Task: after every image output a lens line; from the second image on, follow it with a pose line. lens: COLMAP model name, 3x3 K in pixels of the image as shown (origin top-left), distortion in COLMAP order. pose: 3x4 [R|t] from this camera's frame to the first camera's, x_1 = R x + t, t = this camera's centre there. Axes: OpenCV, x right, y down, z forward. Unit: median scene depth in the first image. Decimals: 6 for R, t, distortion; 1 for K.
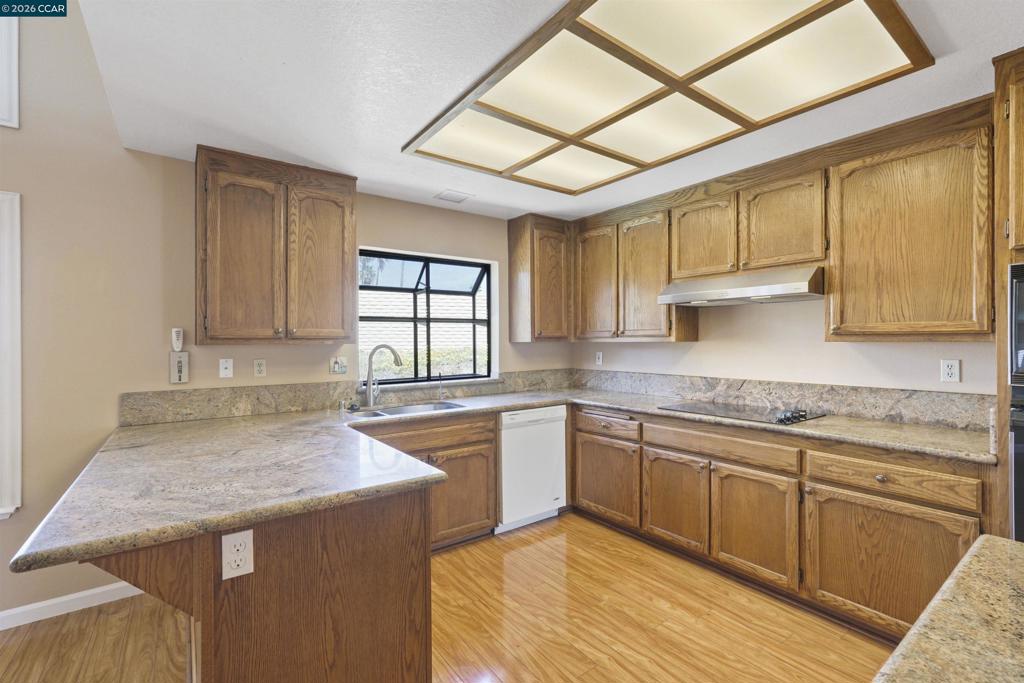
lens RADIAL K [[453.5, 0, 508.2], [0, 453.5, 343.2], [0, 0, 1]] dist [-0.010252, 0.005858]
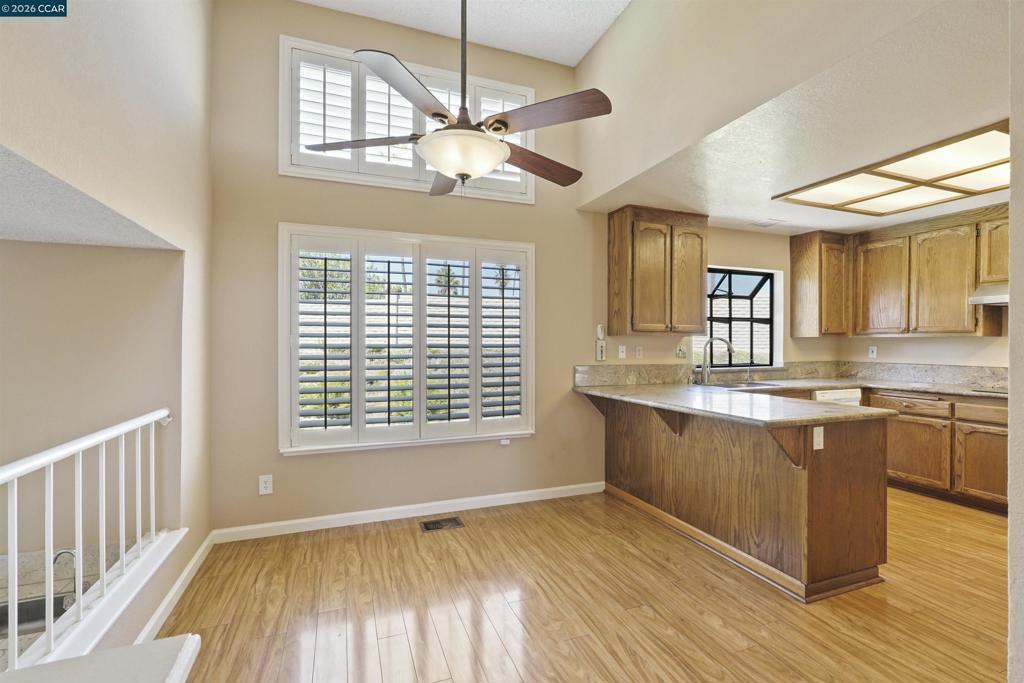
lens RADIAL K [[453.5, 0, 508.8], [0, 453.5, 346.5], [0, 0, 1]] dist [-0.010252, 0.005858]
pose [[0.964839, 0.010968, -0.262613, -0.497397], [-0.009669, 0.999934, 0.006237, 0.027042], [0.262664, -0.003479, 0.964881, -0.441134]]
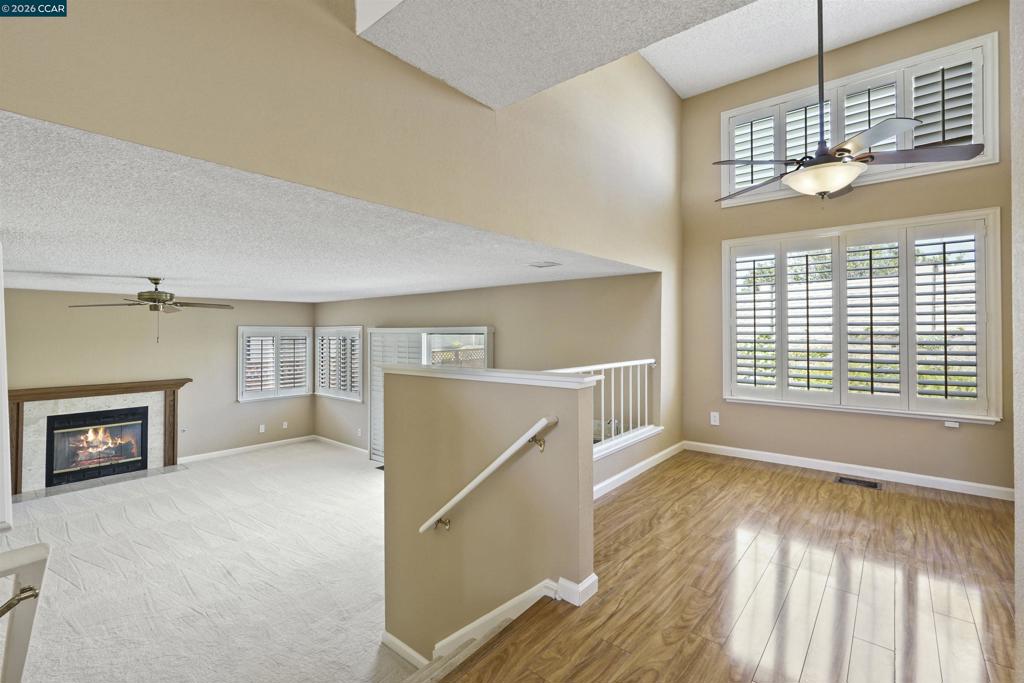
lens RADIAL K [[453.5, 0, 497.4], [0, 453.5, 315.1], [0, 0, 1]] dist [-0.010252, 0.005858]
pose [[0.217005, -0.023882, -0.975878, -0.007227], [-0.005170, 0.999659, -0.025614, 0.045369], [0.976157, 0.010604, 0.216807, -0.627793]]
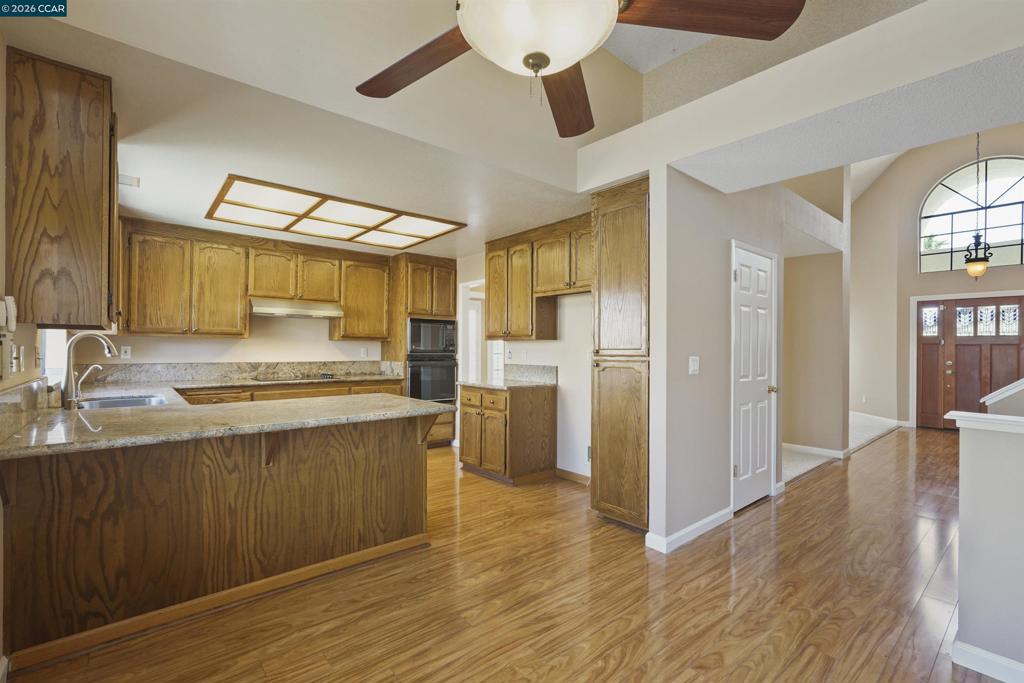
lens RADIAL K [[453.5, 0, 514.0], [0, 453.5, 346.1], [0, 0, 1]] dist [-0.010252, 0.005858]
pose [[-0.074464, 0.010376, 0.997170, -1.146791], [-0.002783, 0.999940, -0.010613, 0.035068], [-0.997220, -0.003566, -0.074431, 0.247282]]
